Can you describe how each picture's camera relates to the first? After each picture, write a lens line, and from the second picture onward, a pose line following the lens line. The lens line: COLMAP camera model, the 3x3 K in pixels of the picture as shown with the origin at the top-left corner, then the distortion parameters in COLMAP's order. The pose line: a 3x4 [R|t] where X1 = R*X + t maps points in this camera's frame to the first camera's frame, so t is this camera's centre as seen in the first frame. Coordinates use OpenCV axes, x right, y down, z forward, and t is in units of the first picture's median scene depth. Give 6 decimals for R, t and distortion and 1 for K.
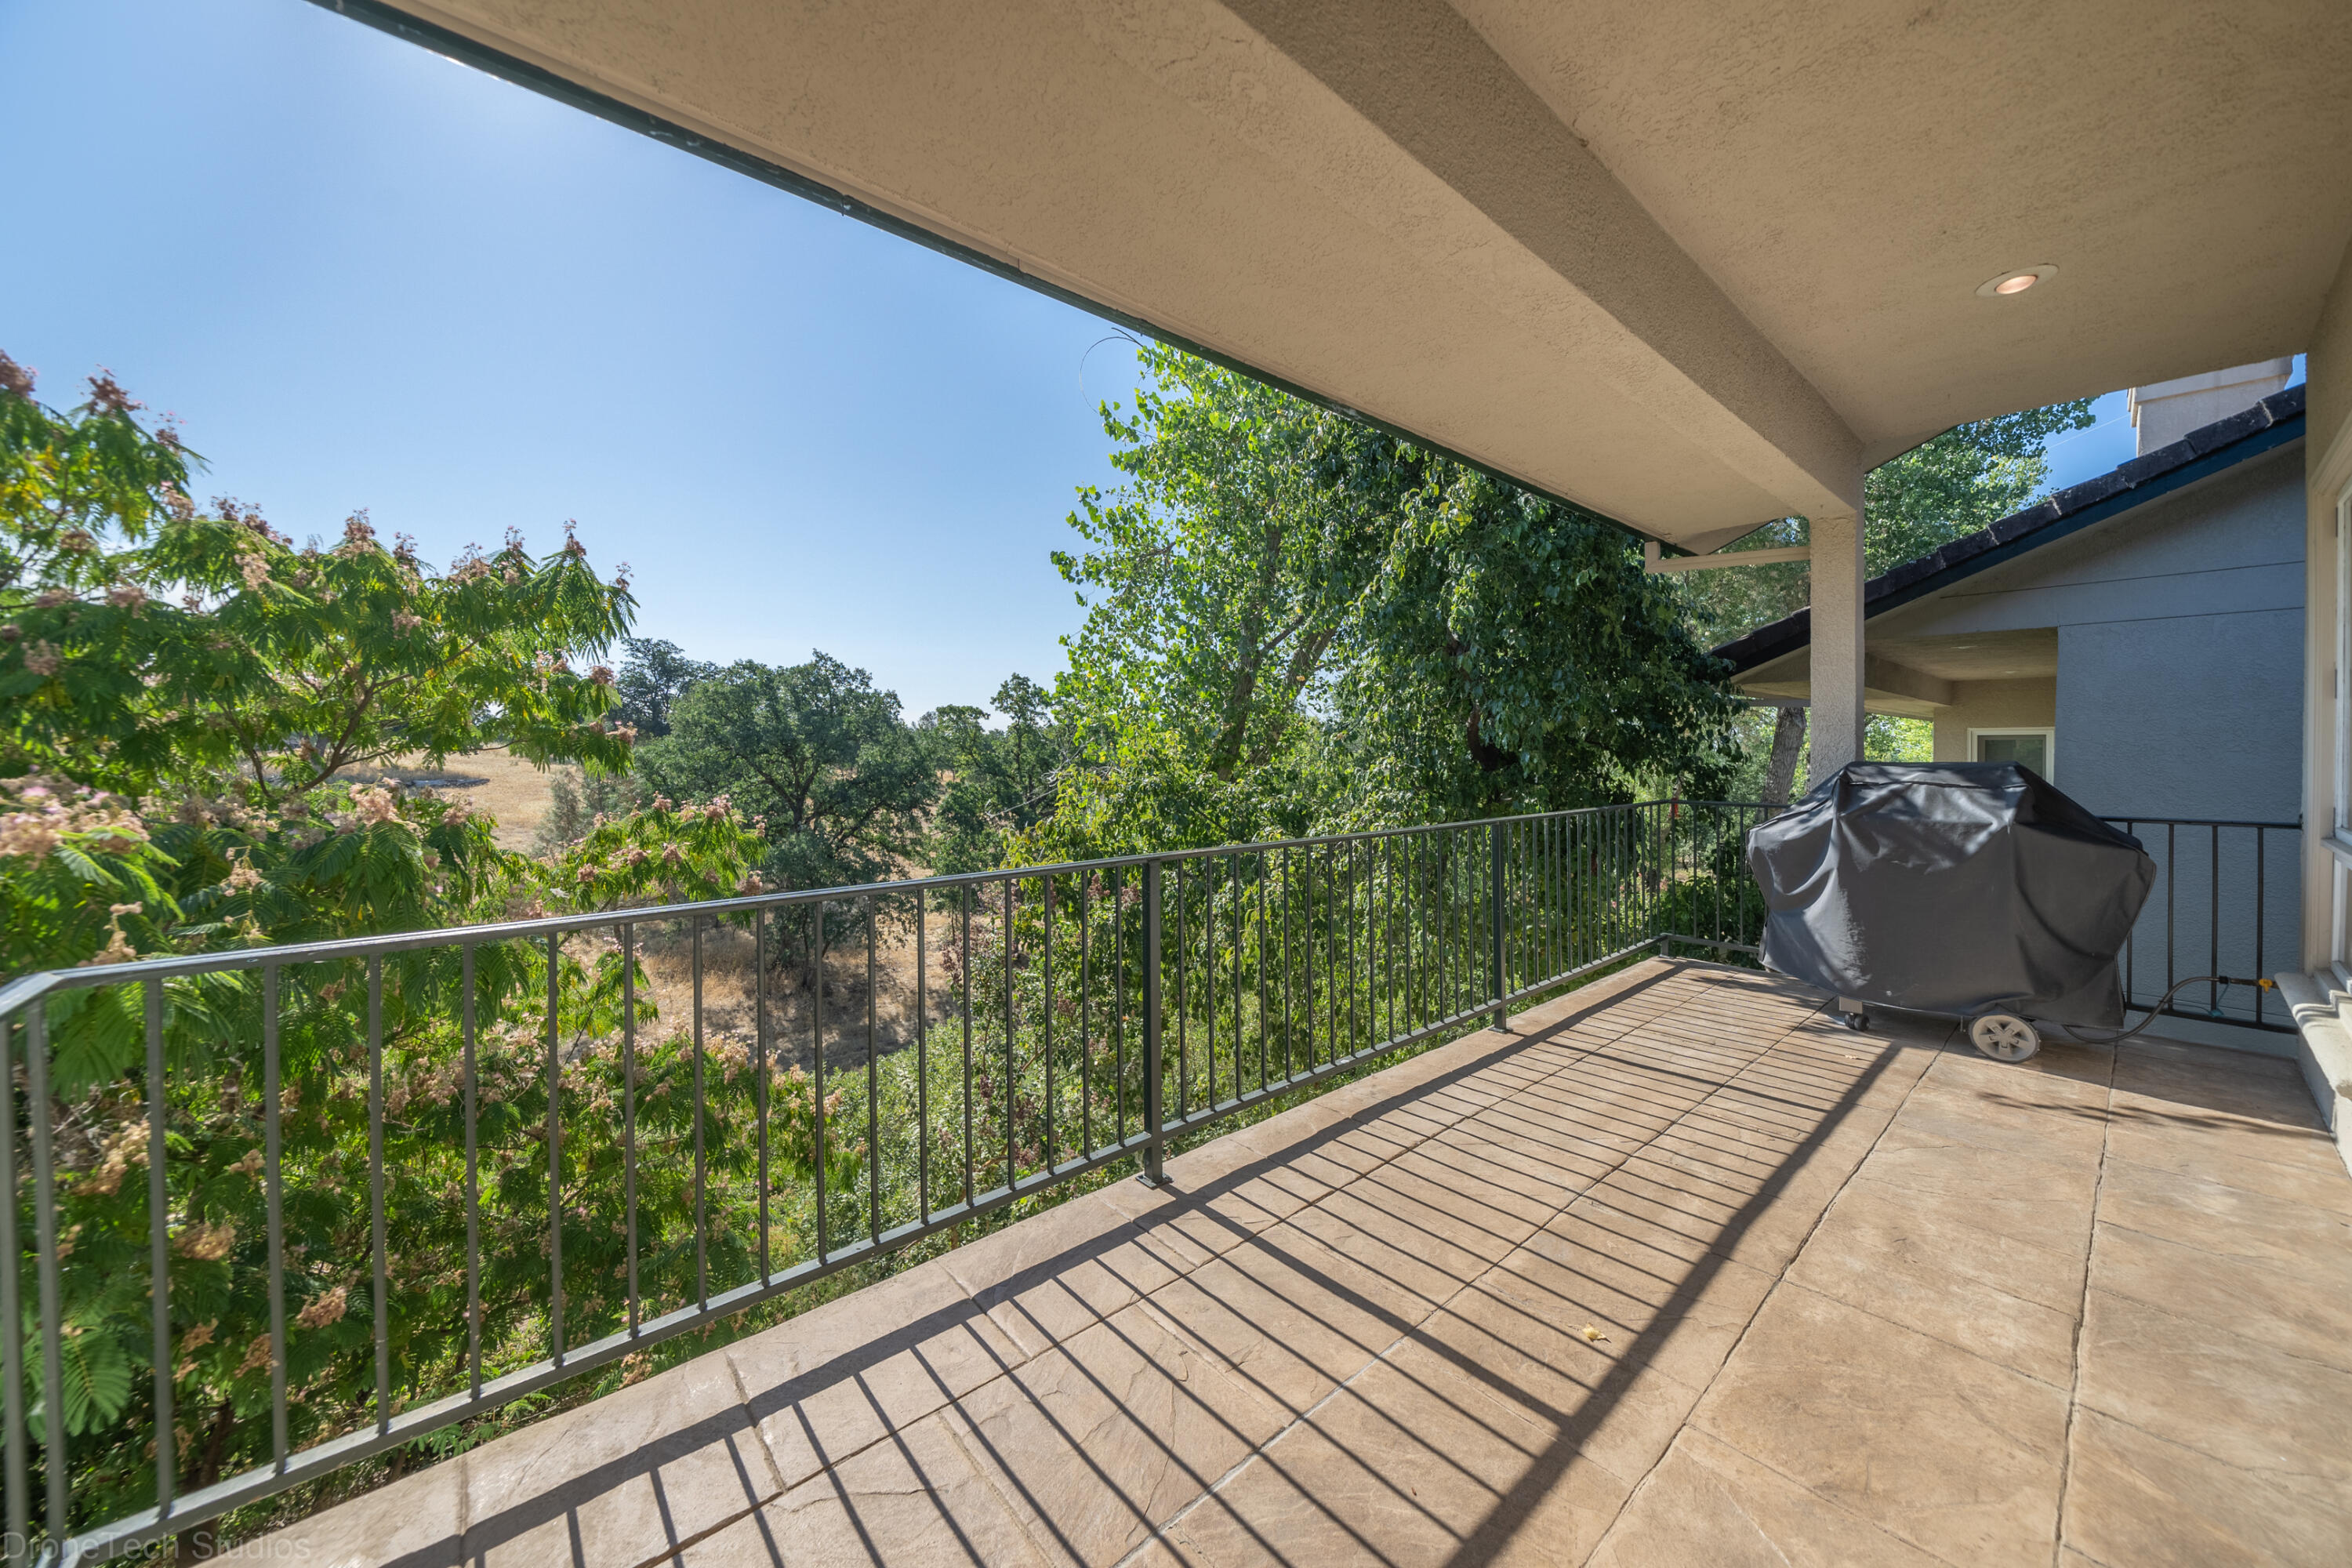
lens RADIAL K [[819.9, 0, 1232.4], [0, 819.9, 744.2], [0, 0, 1]] dist [0.000570, -0.000207]
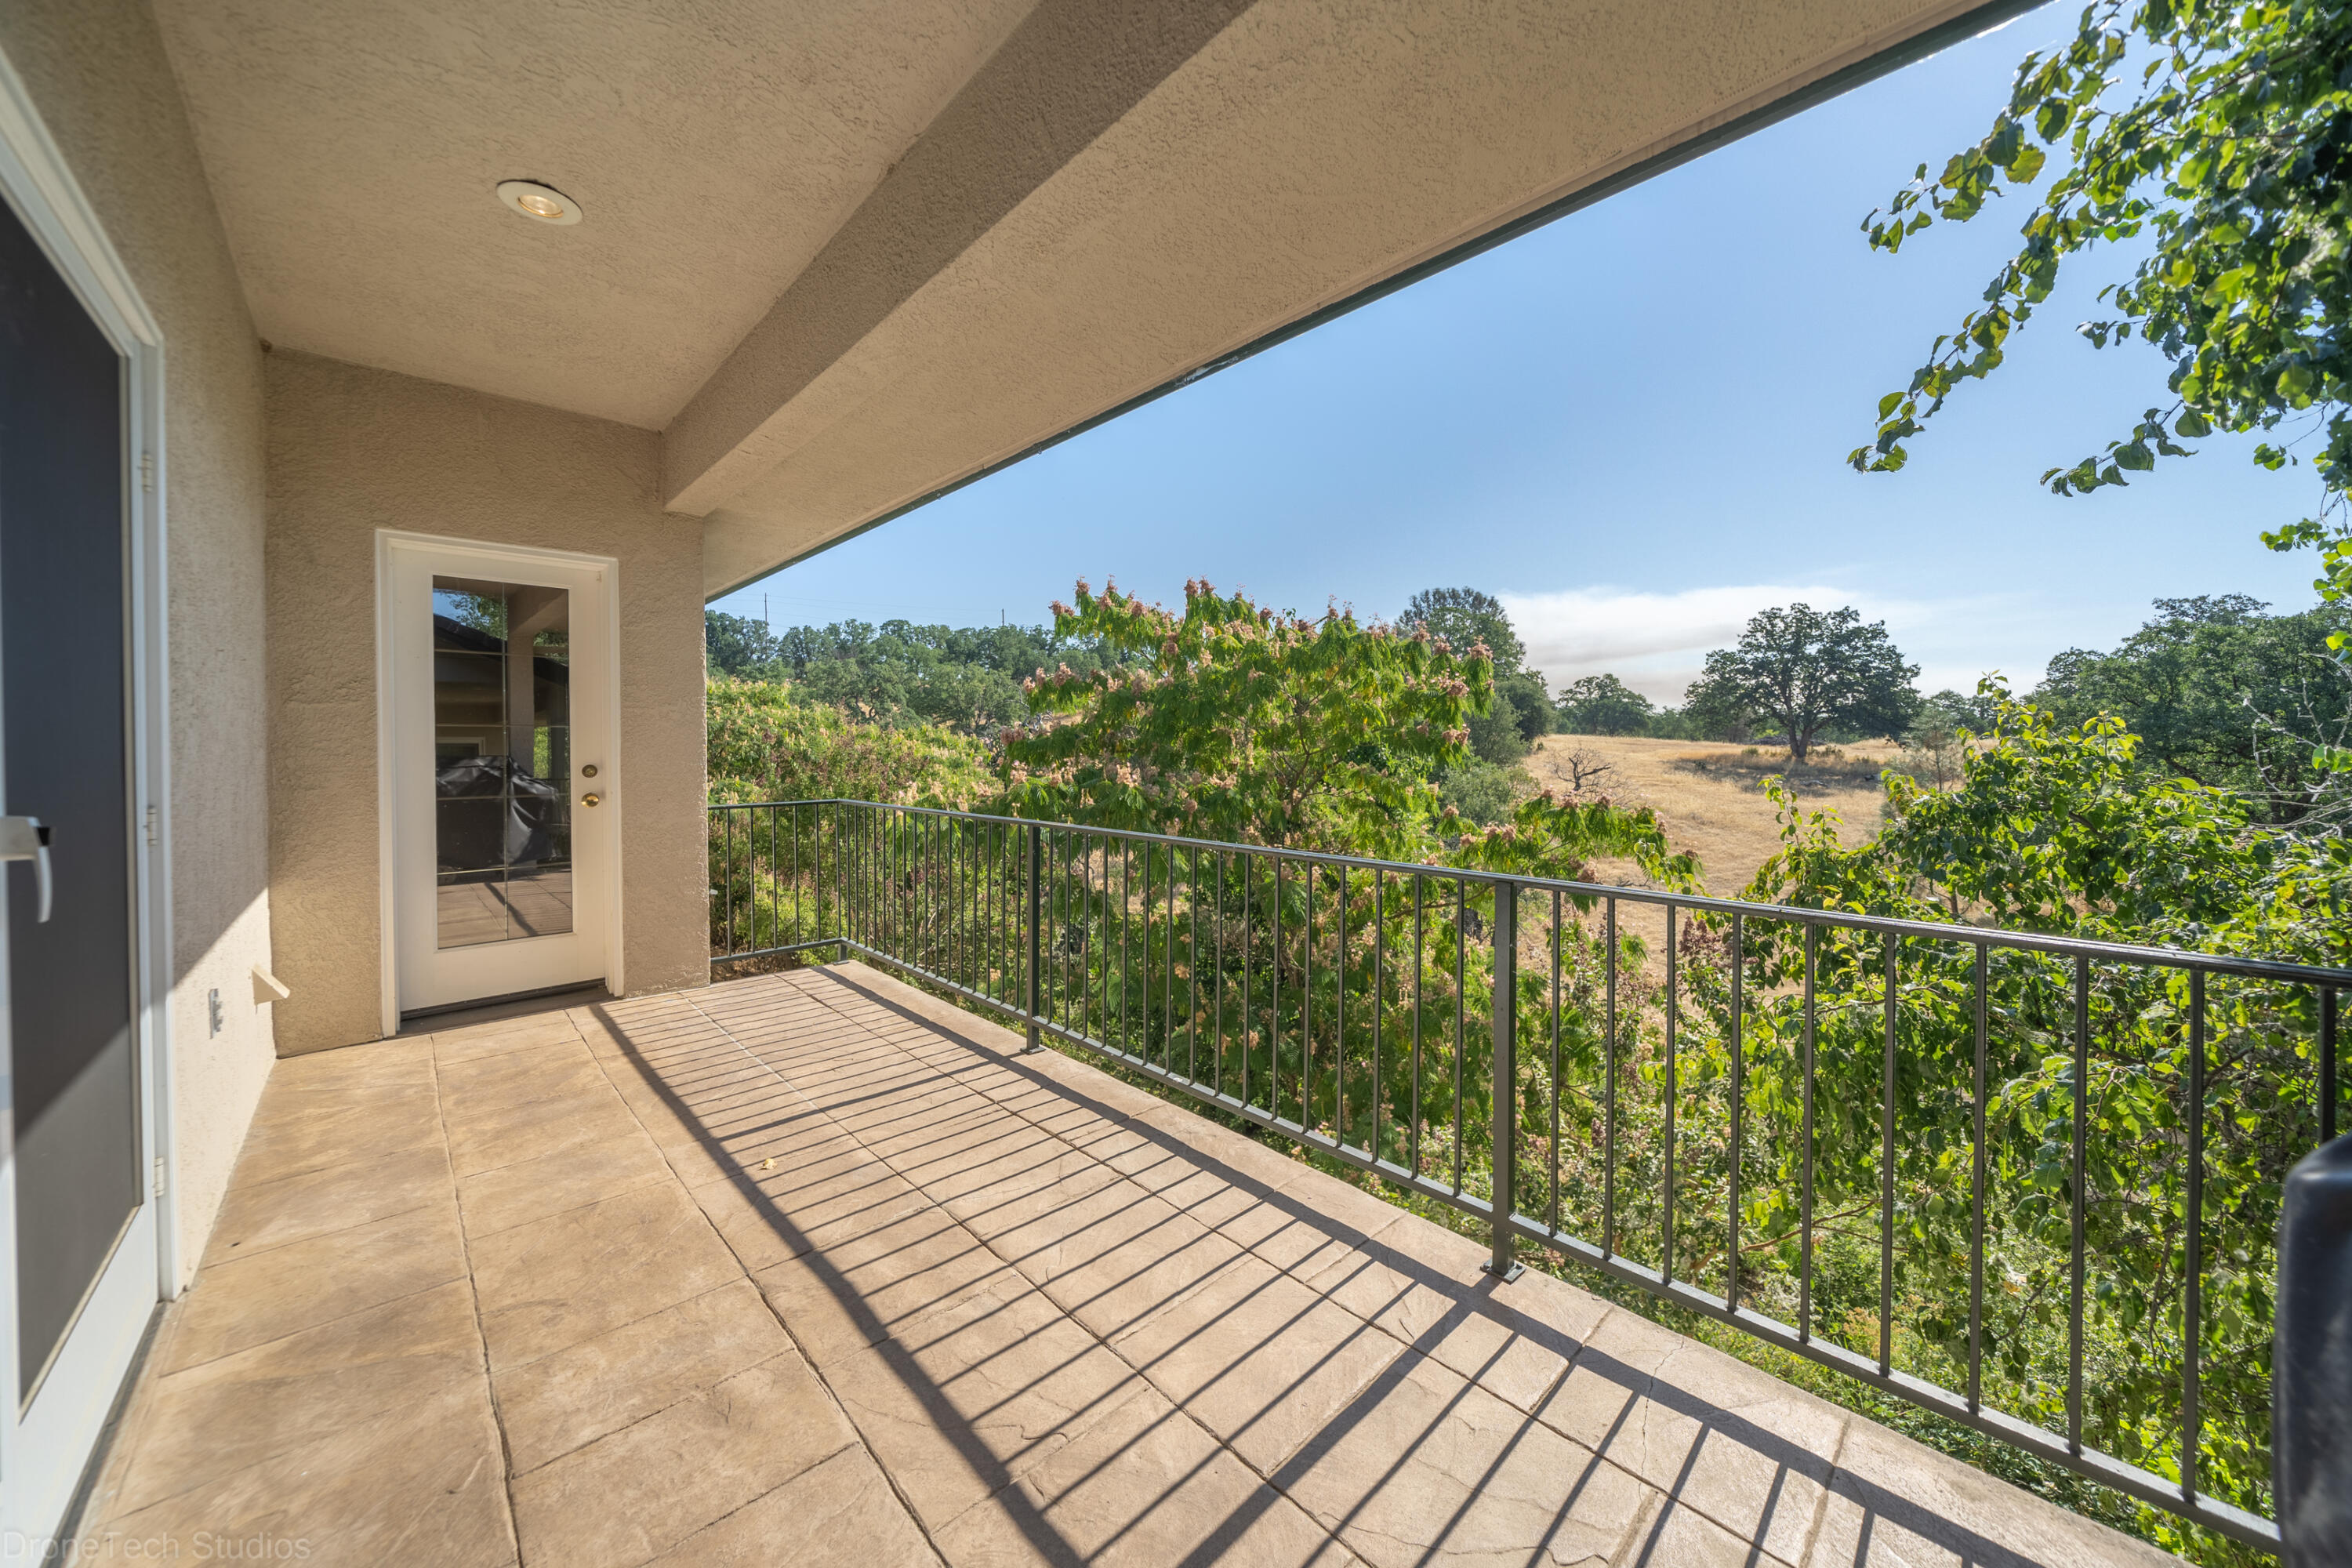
lens RADIAL K [[819.9, 0, 1180.6], [0, 819.9, 776.3], [0, 0, 1]] dist [0.000570, -0.000207]
pose [[0.040204, 0.029415, -0.998758, 1.344854], [0.001311, 0.999564, 0.029492, -0.001691], [0.999191, -0.002495, 0.040148, 1.188610]]
